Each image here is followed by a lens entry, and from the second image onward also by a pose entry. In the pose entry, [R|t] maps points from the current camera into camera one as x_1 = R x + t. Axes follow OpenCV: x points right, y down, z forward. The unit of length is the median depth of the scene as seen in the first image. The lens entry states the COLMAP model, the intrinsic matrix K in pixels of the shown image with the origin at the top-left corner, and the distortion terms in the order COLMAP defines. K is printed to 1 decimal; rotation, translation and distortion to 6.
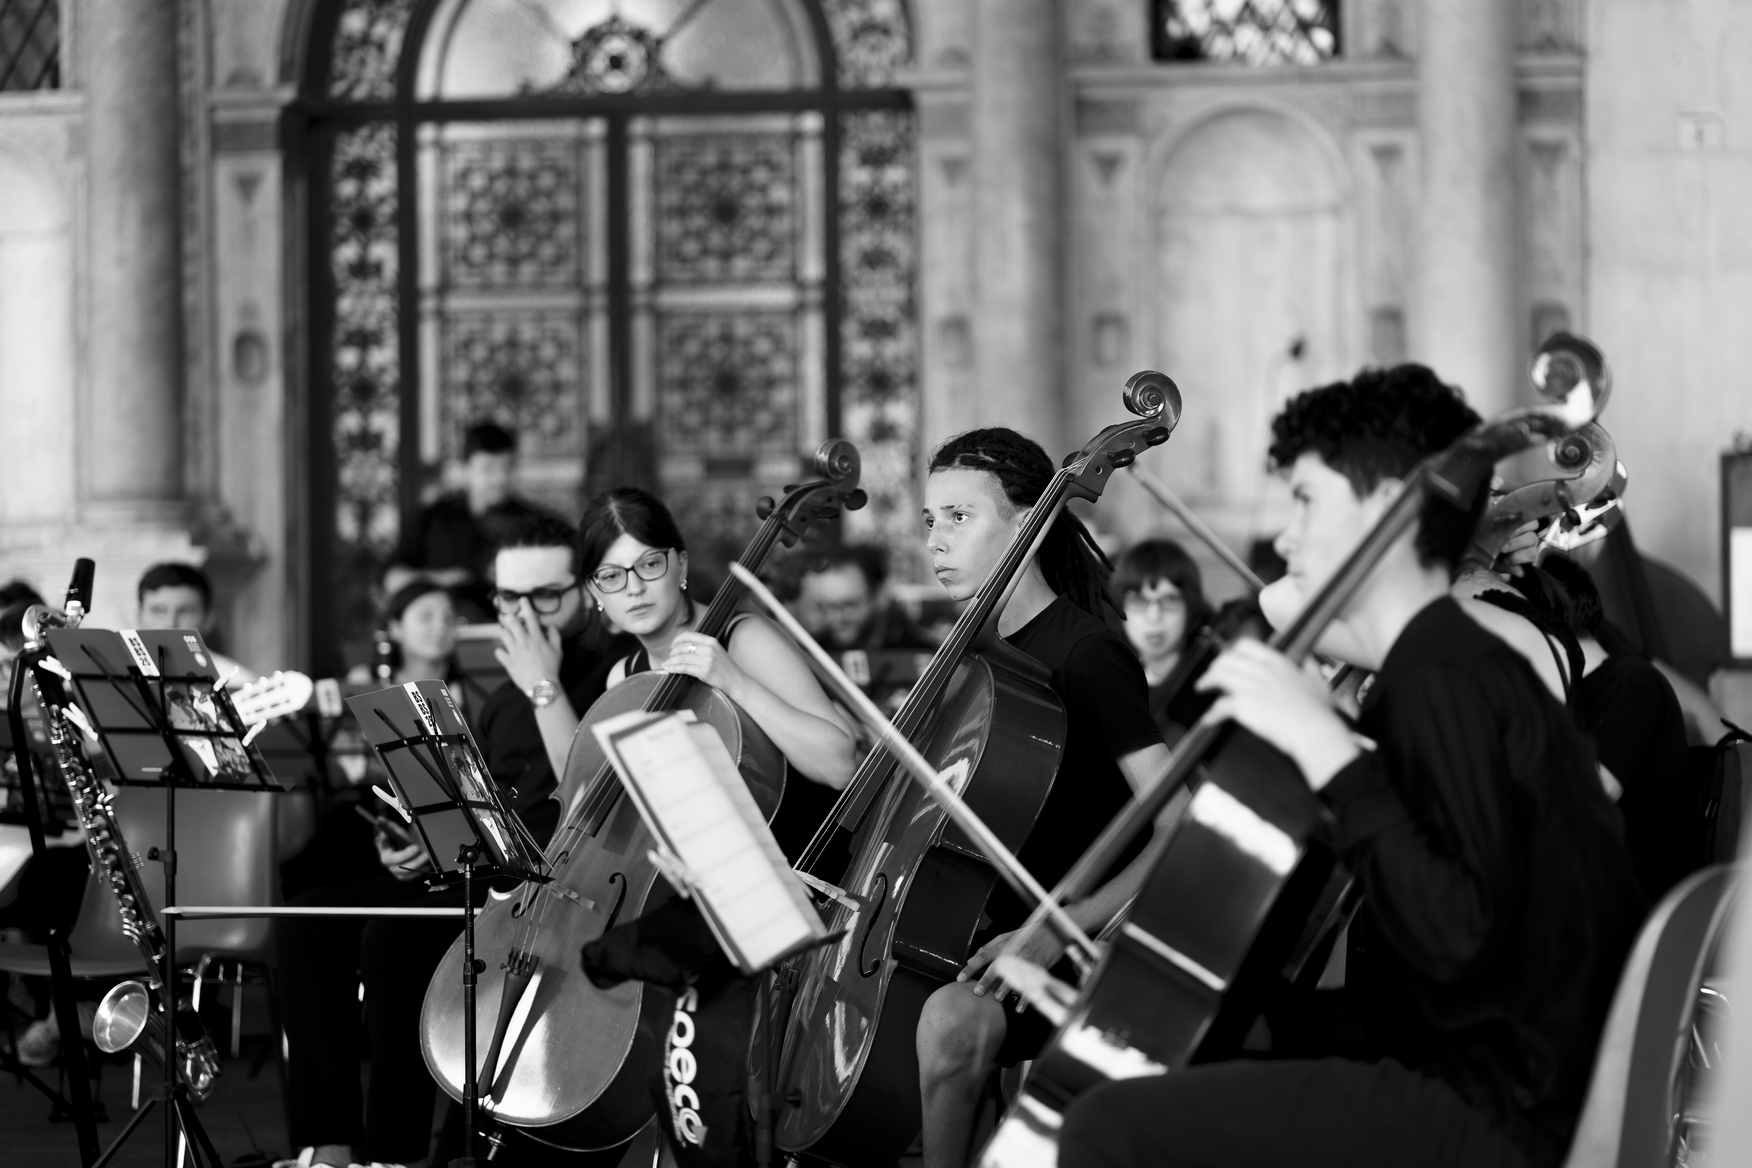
lens RADIAL K [[4233.3, 0, 879.8], [0, 4233.3, 579.8], [0, 0, 1]] dist [0.113837, 0.000000]
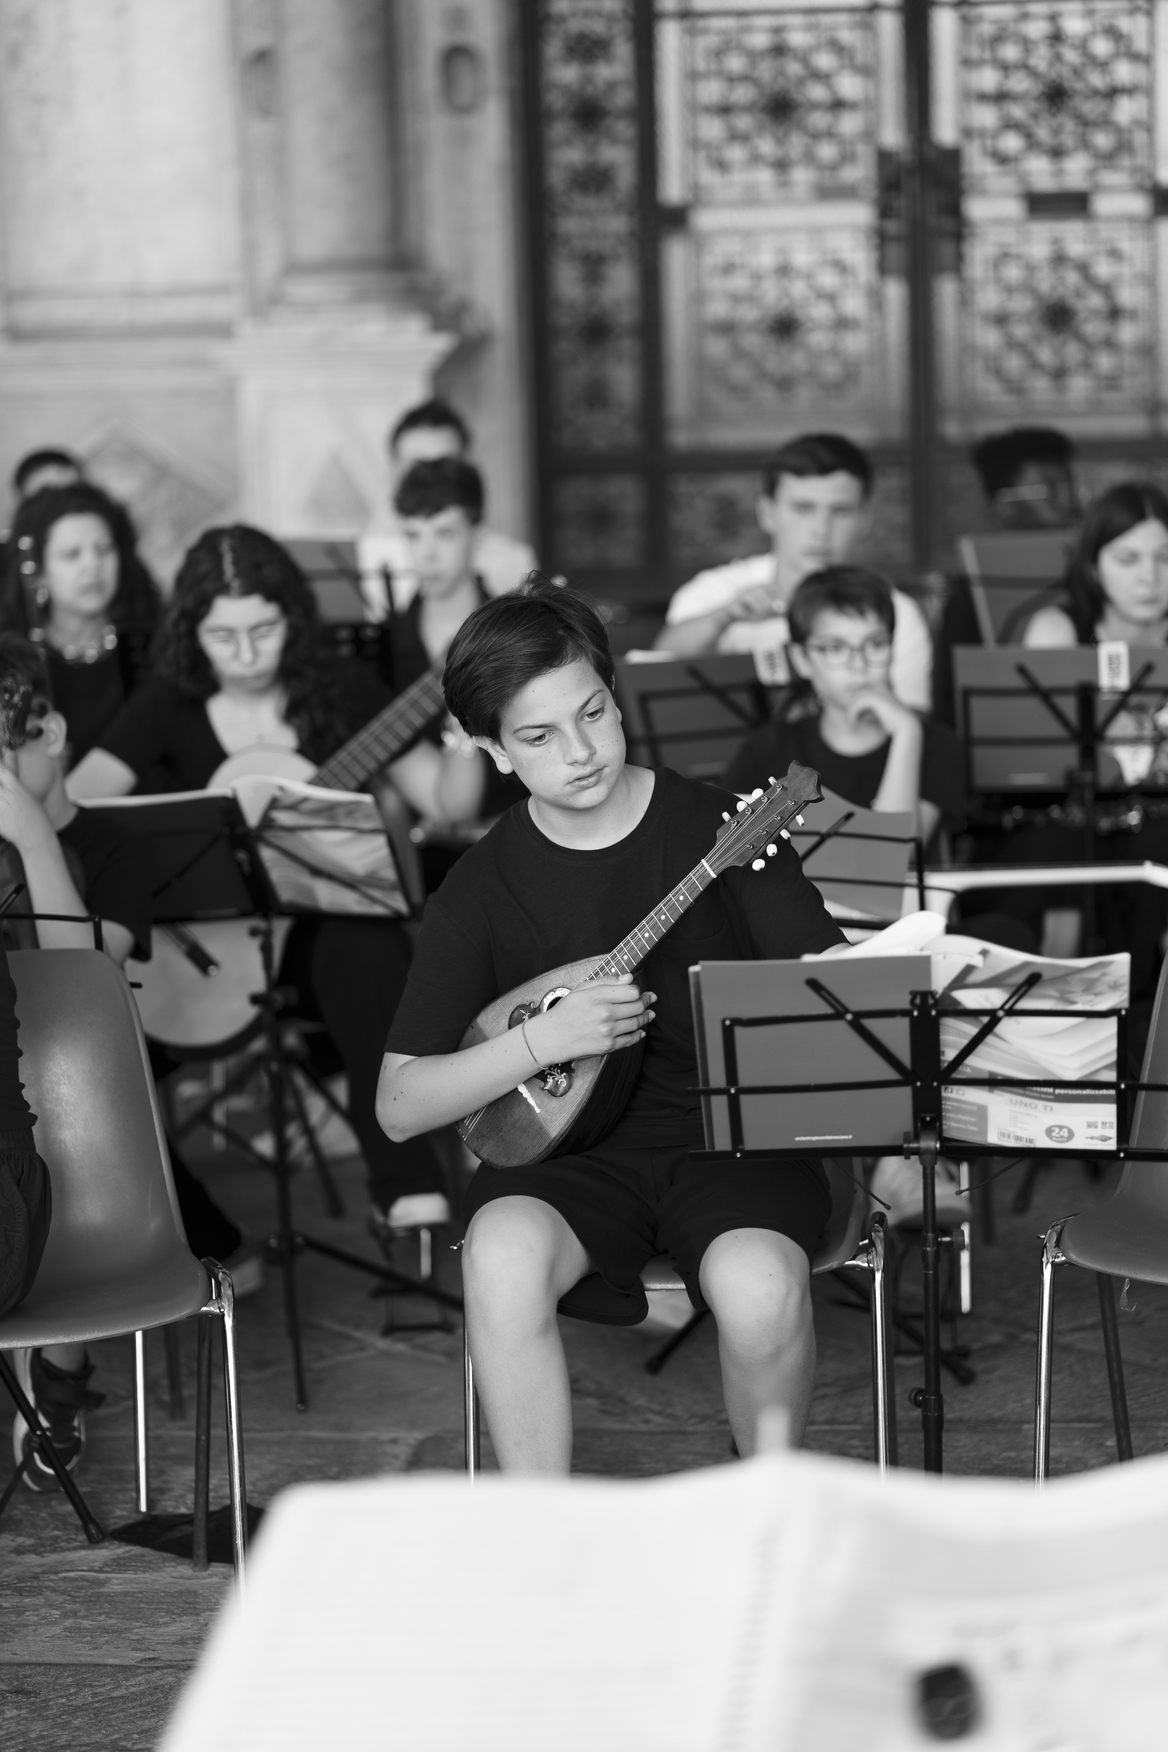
lens RADIAL K [[4233.3, 0, 588.7], [0, 4233.3, 887.4], [0, 0, 1]] dist [0.113837, 0.000000]
pose [[0.999671, -0.024186, 0.008505, -0.133674], [0.022530, 0.987061, 0.158756, -0.028624], [-0.012235, -0.158513, 0.987281, 0.192711]]
